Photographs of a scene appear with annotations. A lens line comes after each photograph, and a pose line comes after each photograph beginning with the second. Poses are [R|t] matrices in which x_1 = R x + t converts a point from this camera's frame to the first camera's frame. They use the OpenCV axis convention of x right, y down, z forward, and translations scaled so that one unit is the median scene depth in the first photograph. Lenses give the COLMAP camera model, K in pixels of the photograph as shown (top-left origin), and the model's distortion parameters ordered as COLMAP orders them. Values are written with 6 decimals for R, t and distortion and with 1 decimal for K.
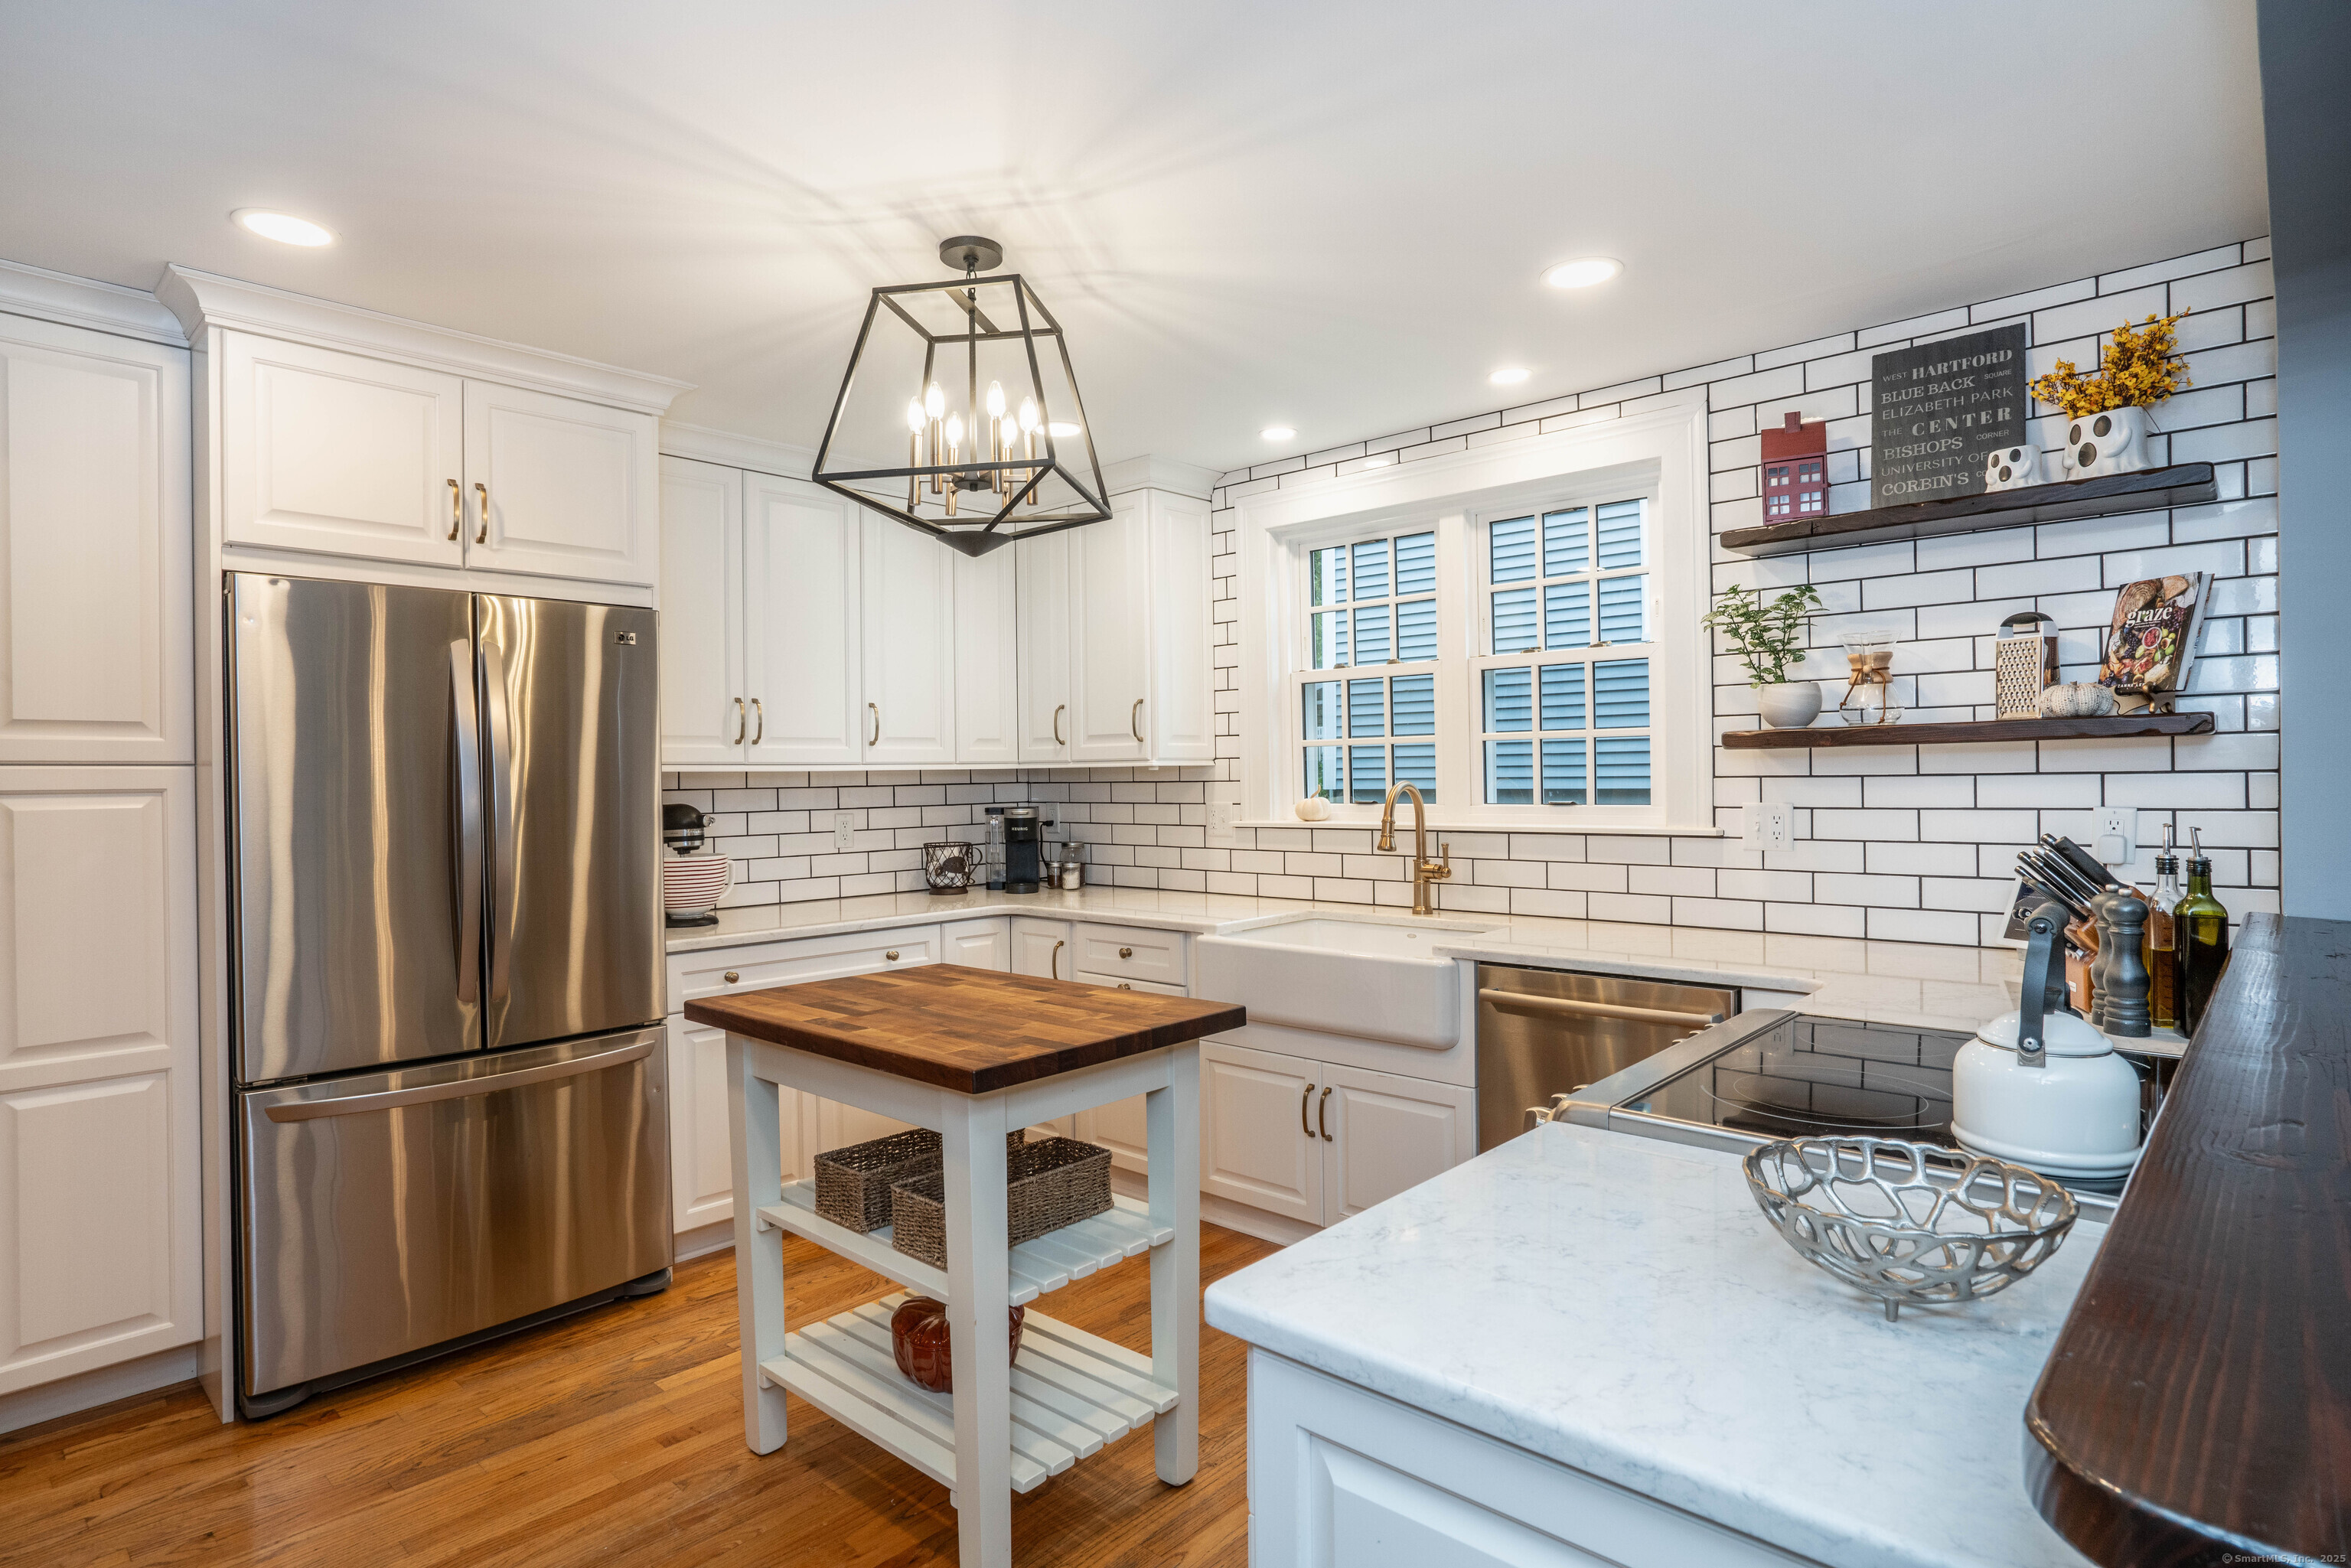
lens RADIAL K [[1228.9, 0, 1232.6], [0, 1228.9, 783.3], [0, 0, 1]] dist [-0.032358, 0.001216]
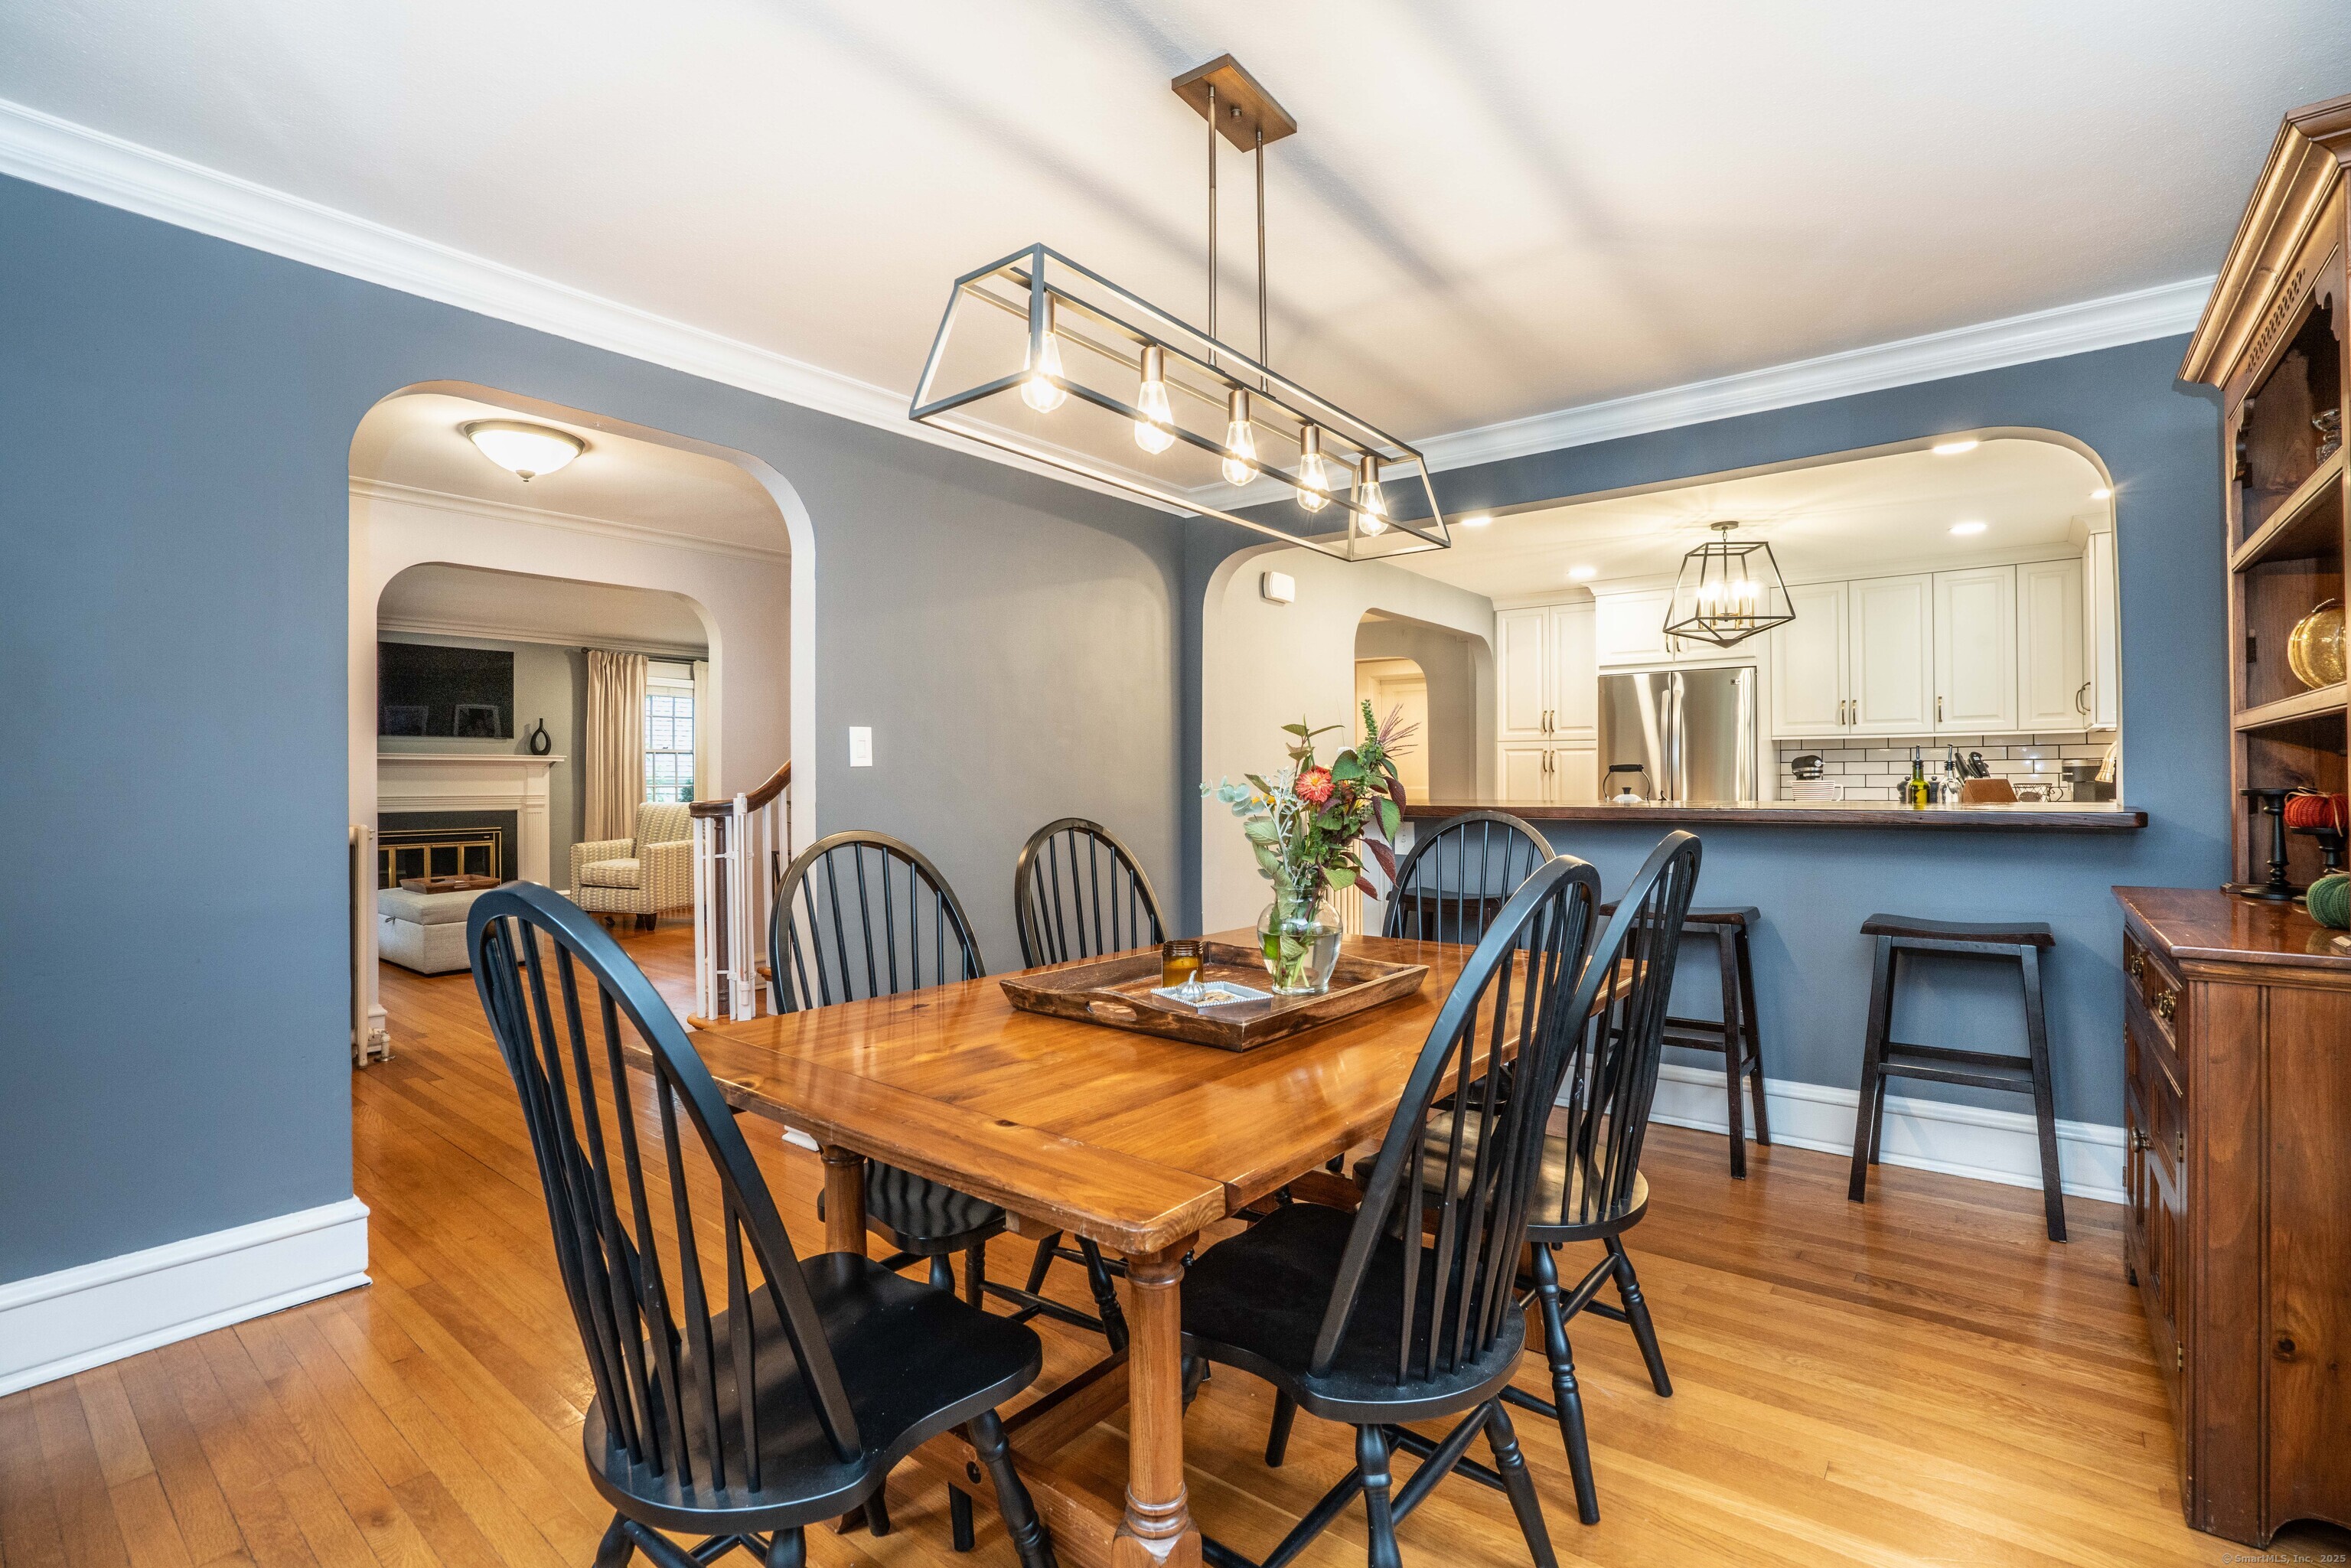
lens RADIAL K [[1088.4, 0, 1172.2], [0, 1088.4, 775.1], [0, 0, 1]] dist [-0.027727, 0.000096]
pose [[0.052670, 0.007169, -0.998586, 1.162914], [-0.004010, 0.999968, 0.006967, 0.037831], [0.998604, 0.003637, 0.052697, -0.139036]]
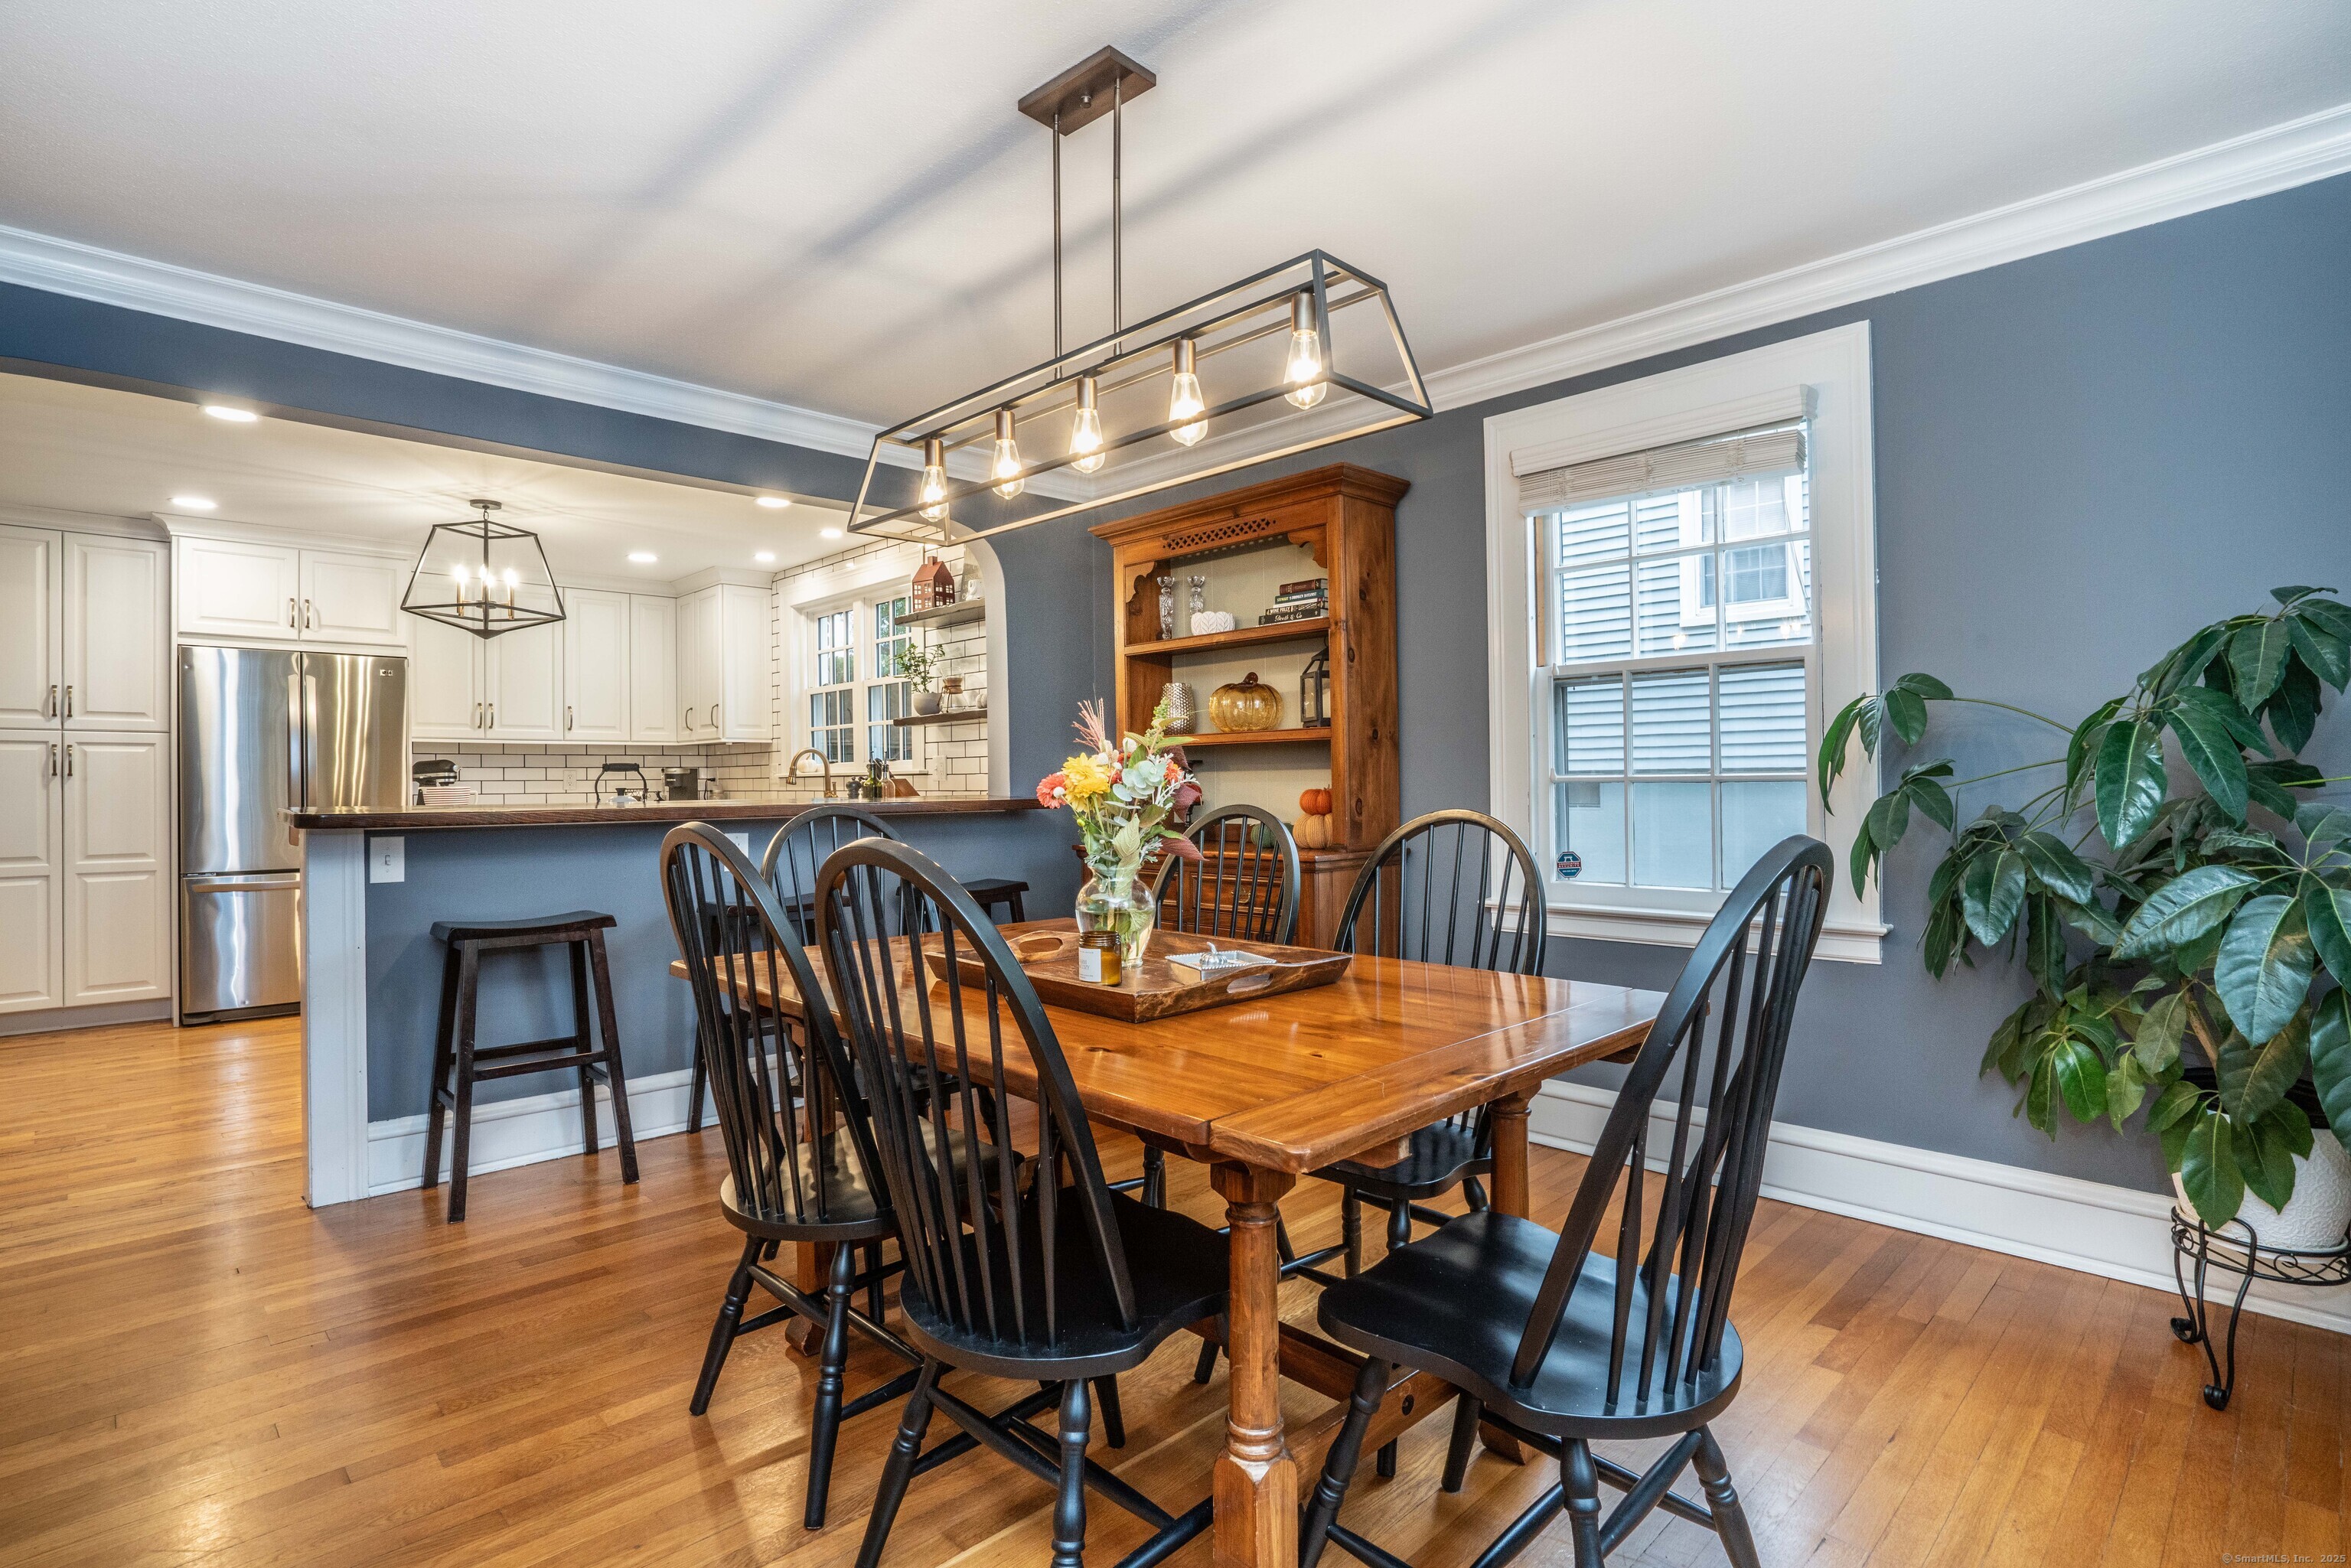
lens RADIAL K [[1148.4, 0, 1173.7], [0, 1148.4, 791.0], [0, 0, 1]] dist [-0.001793, 0.000162]
pose [[0.996024, 0.004609, -0.088962, 0.753035], [-0.004413, 0.999987, 0.002395, 0.051298], [0.088972, -0.001992, 0.996032, -0.605313]]
